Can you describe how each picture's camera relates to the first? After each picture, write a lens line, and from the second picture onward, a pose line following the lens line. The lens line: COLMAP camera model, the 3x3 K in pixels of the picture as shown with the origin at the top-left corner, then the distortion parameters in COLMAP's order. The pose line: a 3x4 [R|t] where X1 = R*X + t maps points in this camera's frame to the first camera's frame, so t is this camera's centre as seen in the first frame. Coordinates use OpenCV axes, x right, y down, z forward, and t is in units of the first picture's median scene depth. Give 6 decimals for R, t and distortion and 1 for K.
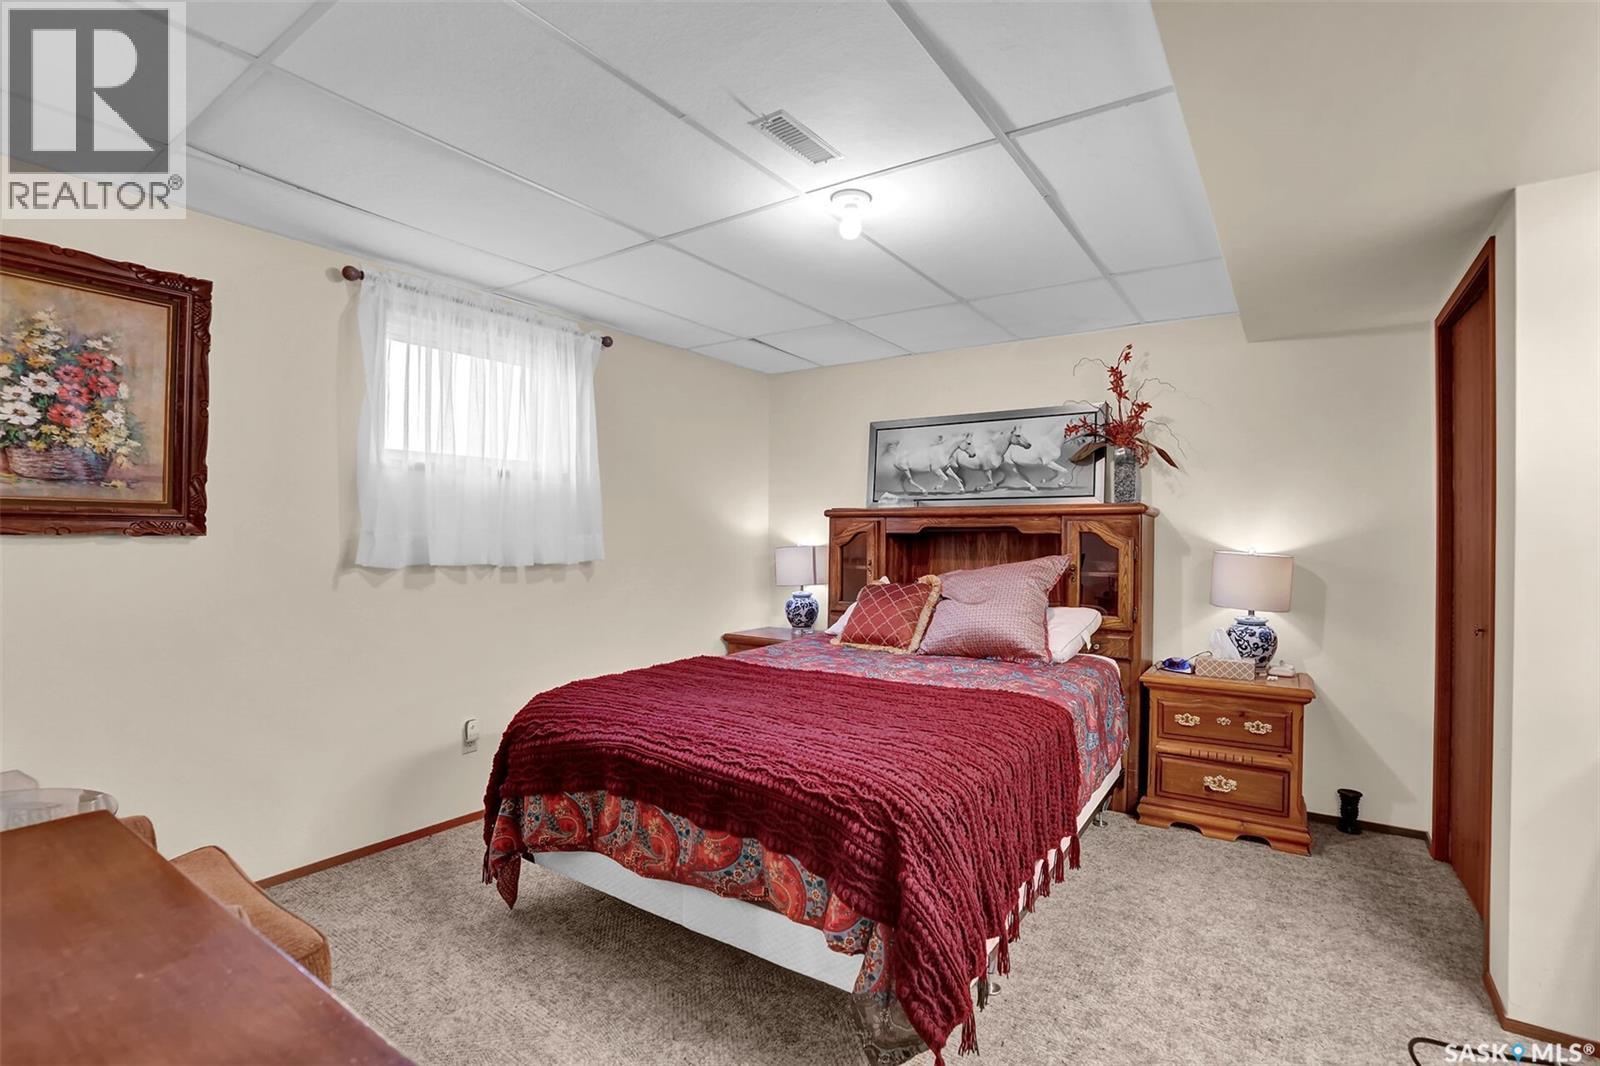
lens RADIAL K [[744.2, 0, 793.1], [0, 744.2, 538.7], [0, 0, 1]] dist [-0.044449, 0.006626]
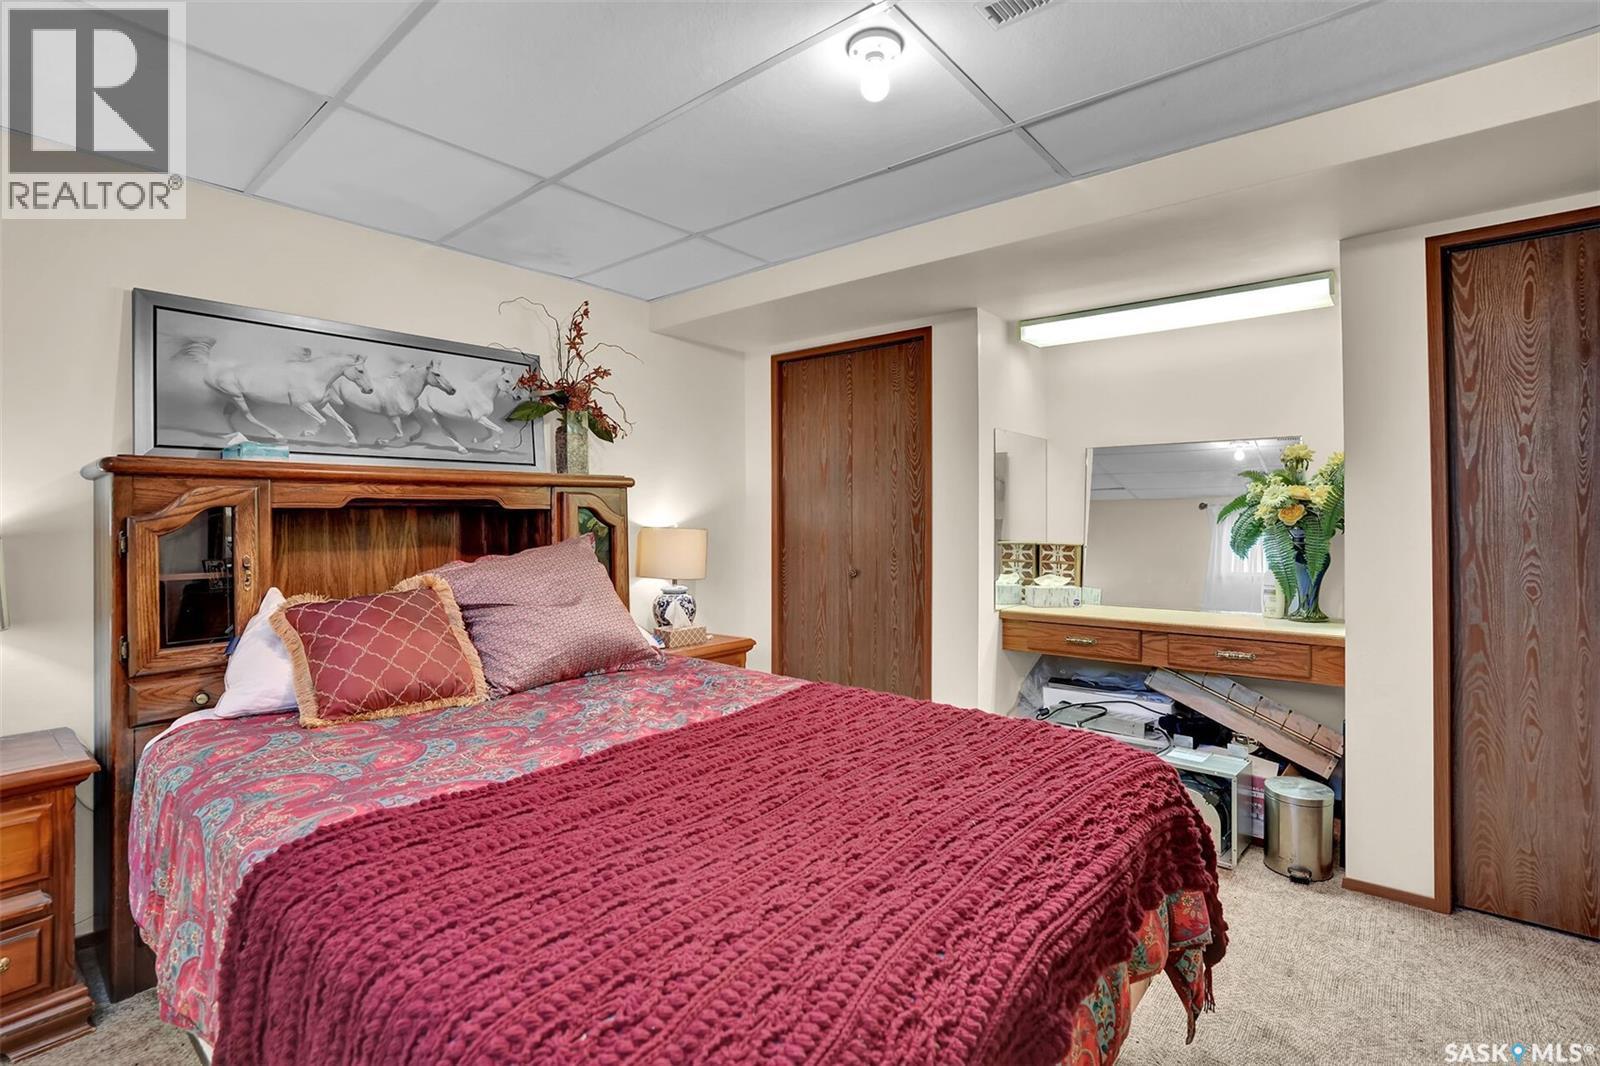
lens RADIAL K [[744.2, 0, 794.3], [0, 744.2, 516.7], [0, 0, 1]] dist [-0.044449, 0.006626]
pose [[0.110553, -0.008761, 0.993832, -0.372679], [0.007783, 0.999938, 0.007949, -0.003160], [-0.993840, 0.006856, 0.110615, 0.574786]]
